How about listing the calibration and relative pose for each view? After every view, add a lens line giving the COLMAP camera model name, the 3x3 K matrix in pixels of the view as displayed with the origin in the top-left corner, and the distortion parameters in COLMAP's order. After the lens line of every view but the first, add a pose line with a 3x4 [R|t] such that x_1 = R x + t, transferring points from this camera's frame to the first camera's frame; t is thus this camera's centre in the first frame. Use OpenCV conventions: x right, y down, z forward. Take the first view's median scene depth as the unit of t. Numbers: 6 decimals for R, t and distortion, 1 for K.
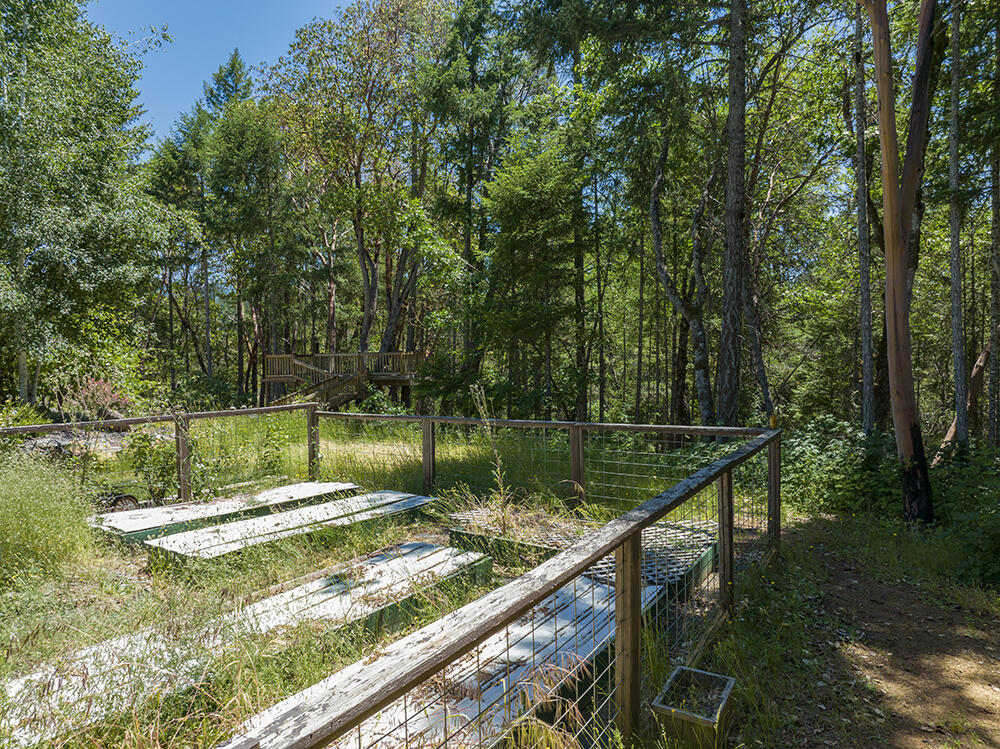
lens RADIAL K [[707.2, 0, 498.1], [0, 707.2, 370.7], [0, 0, 1]] dist [-0.023775, 0.004489]
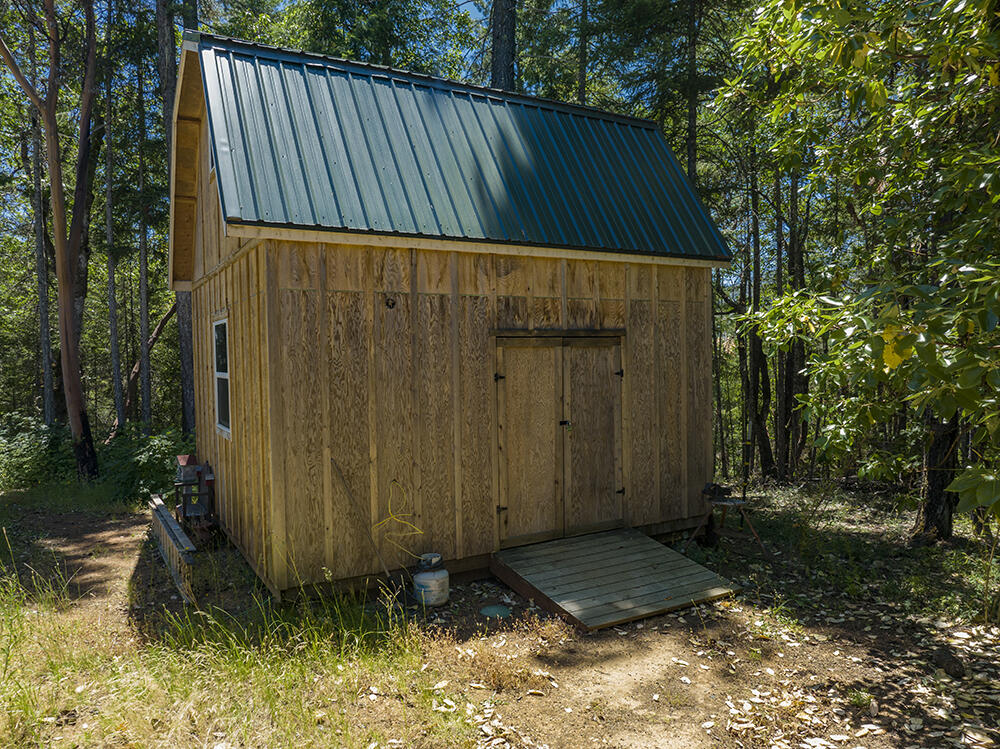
lens RADIAL K [[707.2, 0, 497.8], [0, 707.2, 376.7], [0, 0, 1]] dist [-0.023775, 0.004489]
pose [[0.496326, -0.017324, 0.867963, -0.155505], [0.027907, 0.999603, 0.003994, 0.017954], [-0.867688, 0.022240, 0.496612, -0.307375]]
